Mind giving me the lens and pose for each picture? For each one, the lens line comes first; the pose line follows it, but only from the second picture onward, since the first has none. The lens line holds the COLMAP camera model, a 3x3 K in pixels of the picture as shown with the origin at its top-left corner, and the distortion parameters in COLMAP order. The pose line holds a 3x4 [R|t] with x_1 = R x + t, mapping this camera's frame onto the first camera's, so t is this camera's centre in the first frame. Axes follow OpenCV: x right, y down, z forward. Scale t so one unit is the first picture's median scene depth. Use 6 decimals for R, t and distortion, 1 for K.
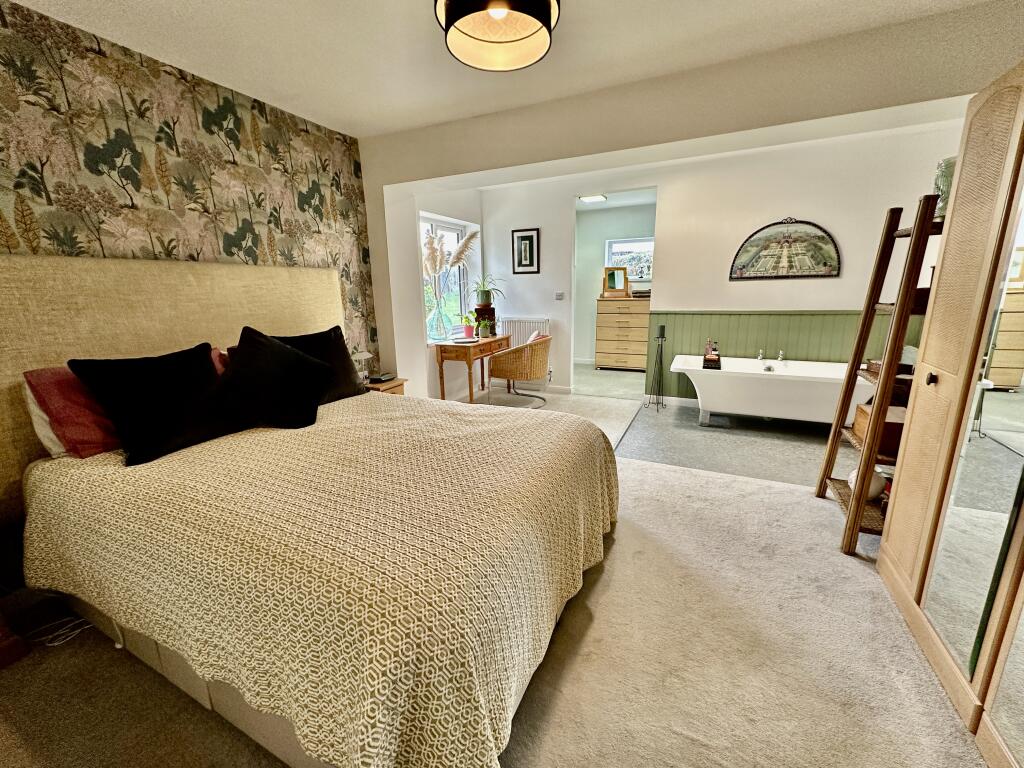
lens RADIAL K [[410.1, 0, 513.2], [0, 410.1, 380.7], [0, 0, 1]] dist [0.000325, 0.000044]
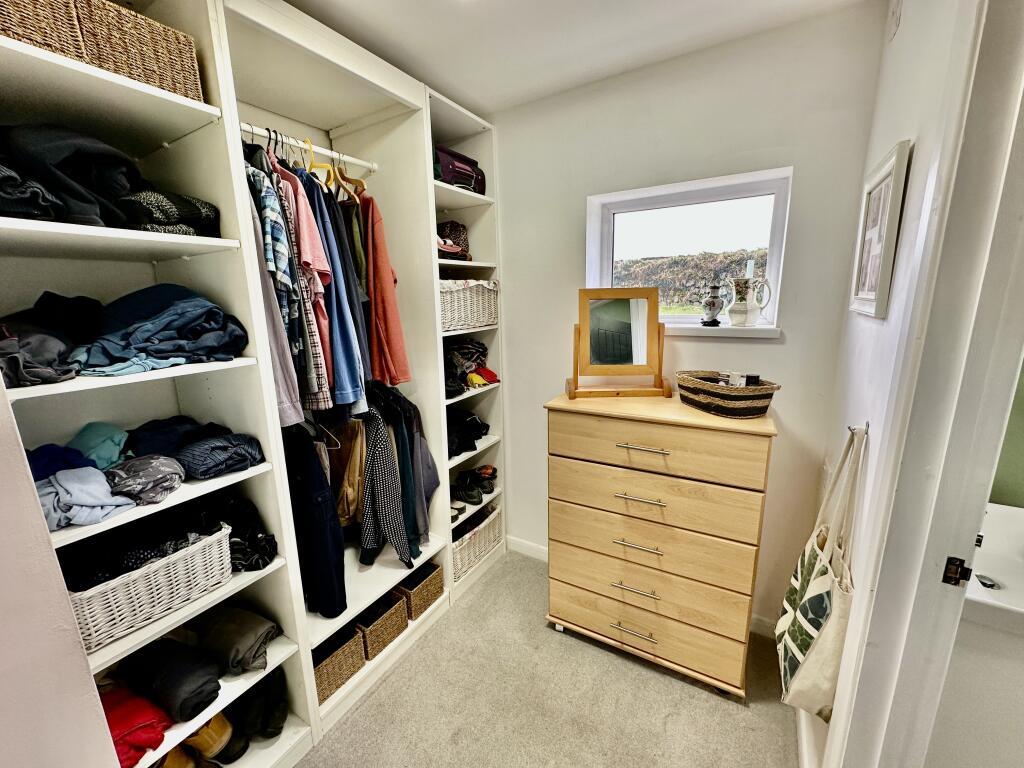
lens RADIAL K [[410.1, 0, 512.4], [0, 410.1, 387.5], [0, 0, 1]] dist [0.000325, 0.000044]
pose [[0.996169, 0.010043, -0.086872, 0.202348], [-0.011198, 0.999855, -0.012820, -0.203609], [0.086730, 0.013743, 0.996137, 0.713396]]
